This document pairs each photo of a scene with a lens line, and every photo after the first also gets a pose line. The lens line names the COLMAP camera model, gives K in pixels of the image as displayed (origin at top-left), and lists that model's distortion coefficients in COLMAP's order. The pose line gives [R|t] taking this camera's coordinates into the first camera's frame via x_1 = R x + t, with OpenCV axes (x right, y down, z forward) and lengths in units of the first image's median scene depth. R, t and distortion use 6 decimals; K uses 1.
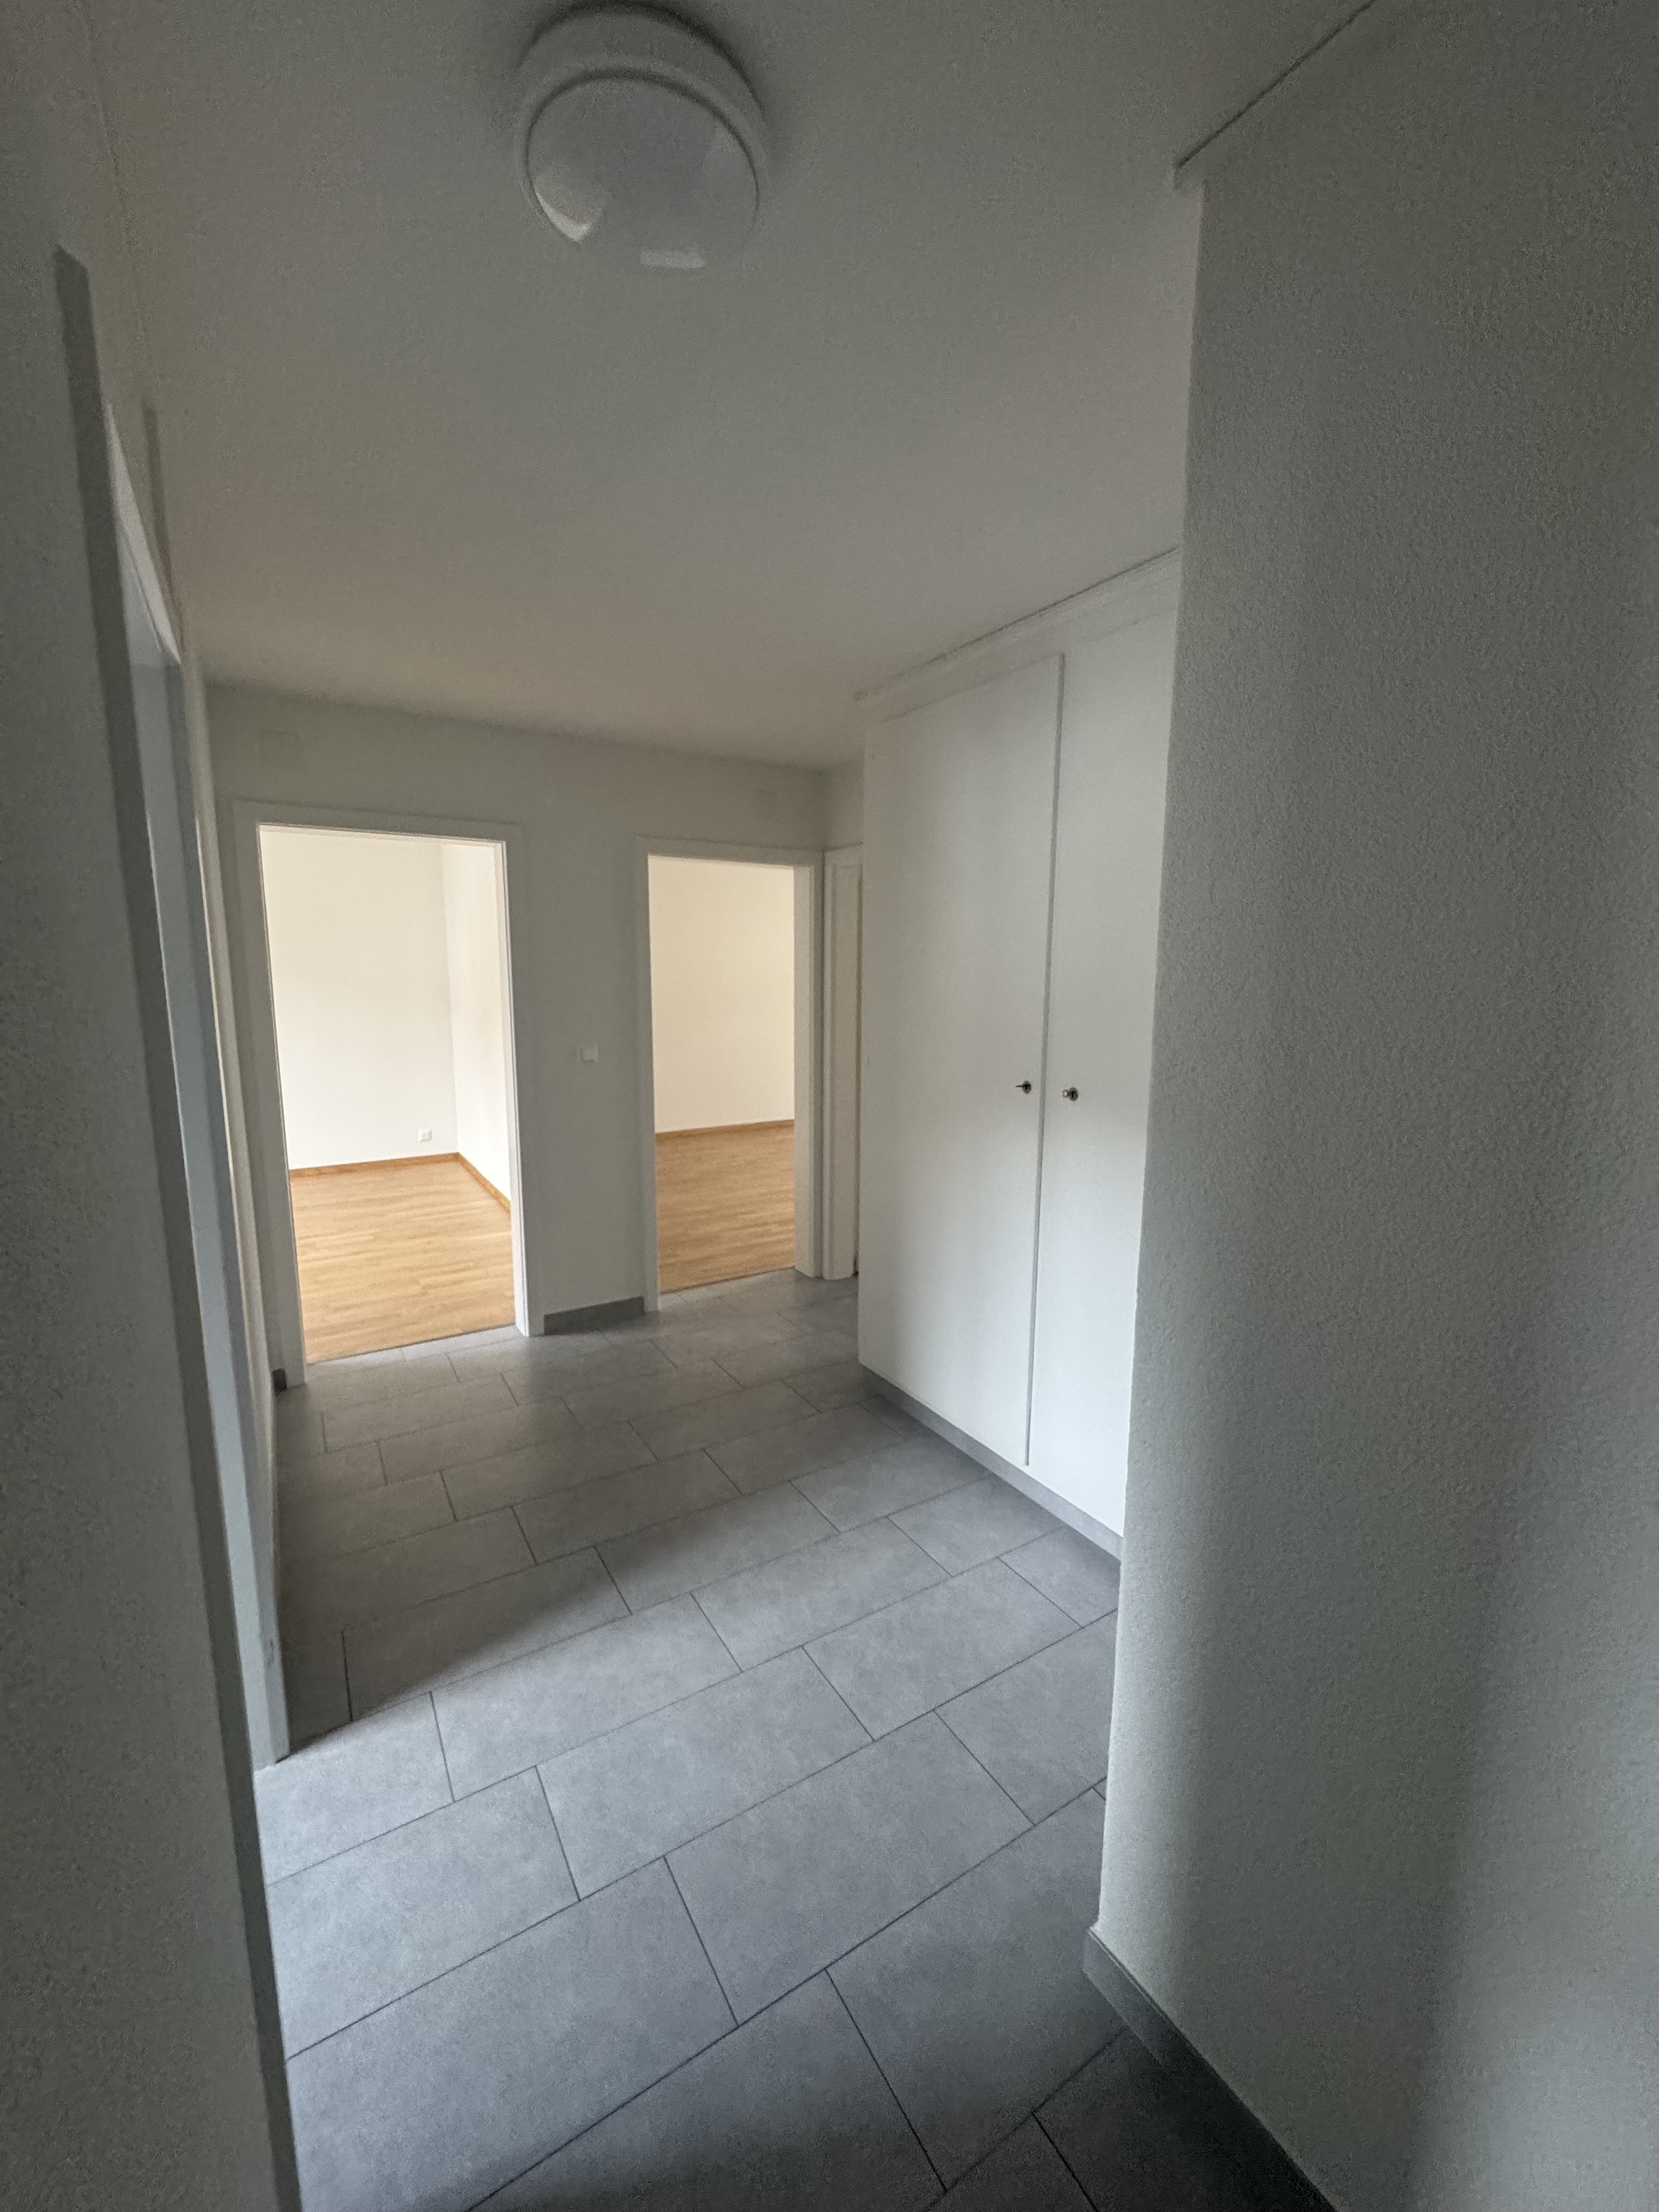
lens RADIAL K [[886.6, 0, 825.6], [0, 886.6, 1104.6], [0, 0, 1]] dist [-0.001796, -0.000118]
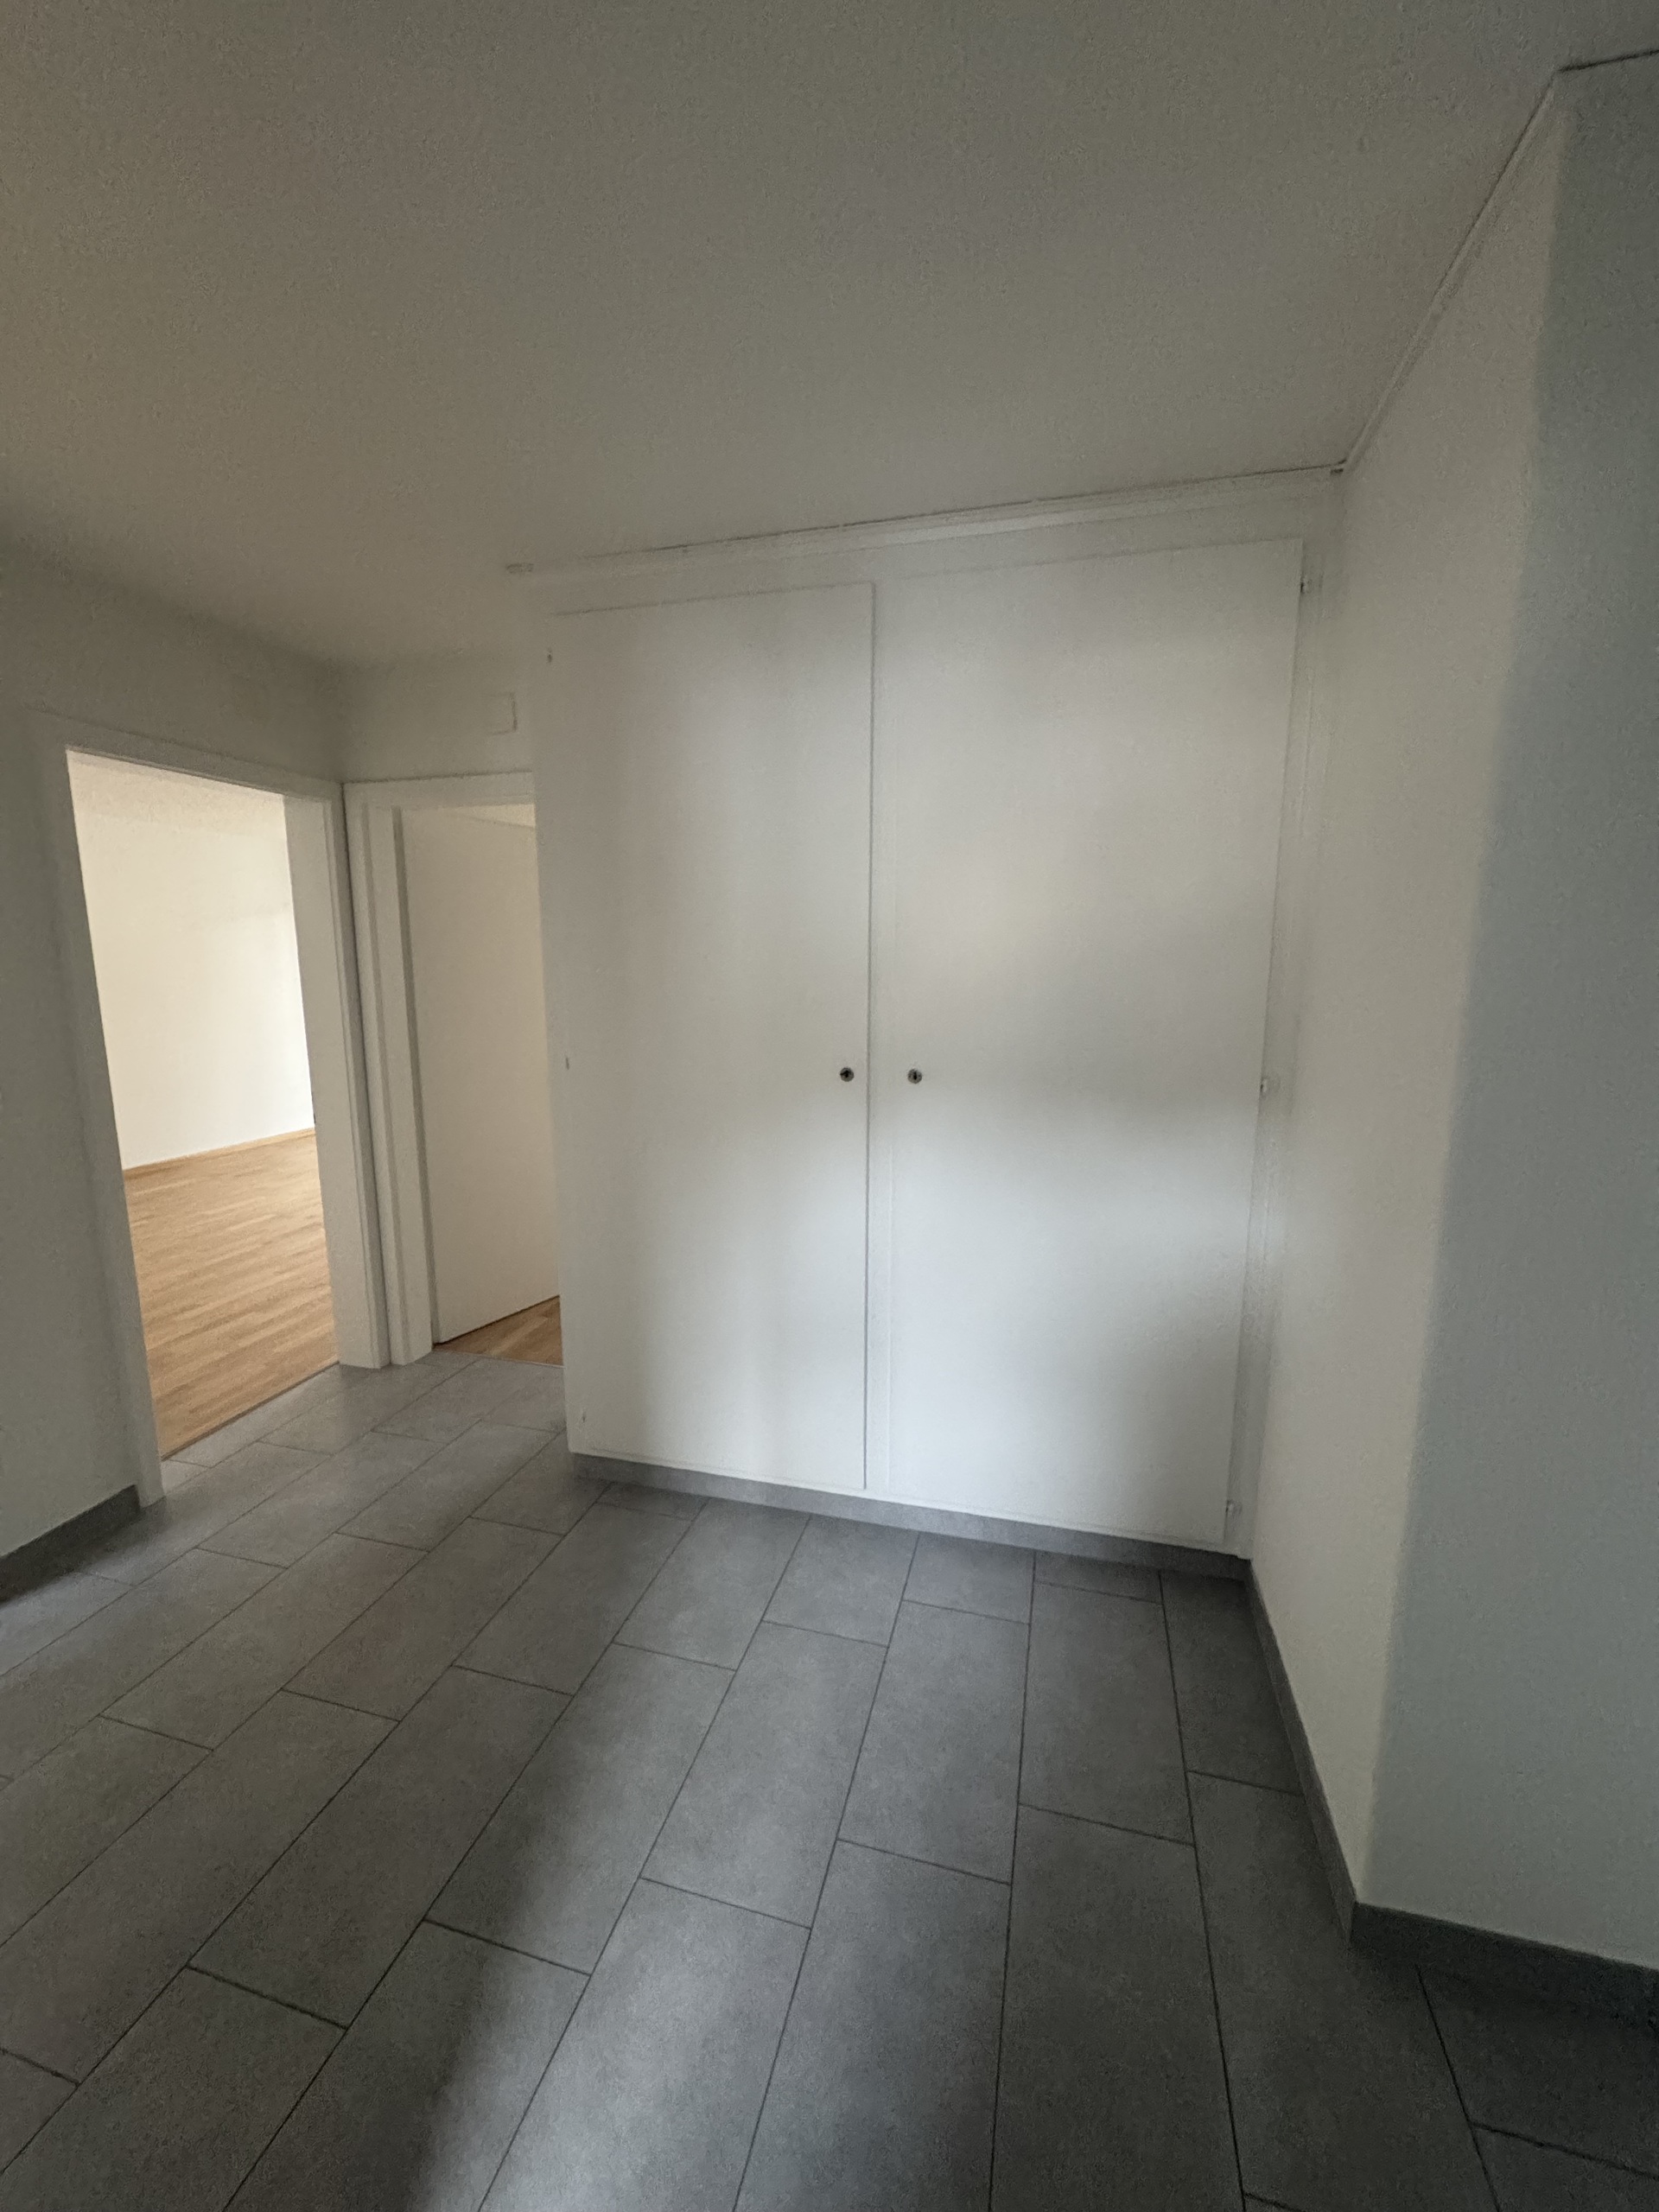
lens RADIAL K [[886.6, 0, 825.6], [0, 886.6, 1104.6], [0, 0, 1]] dist [-0.001796, -0.000118]
pose [[0.727857, -0.115104, 0.675999, -0.301189], [0.106696, 0.992815, 0.054168, -0.030673], [-0.677377, 0.032700, 0.734909, 0.278655]]
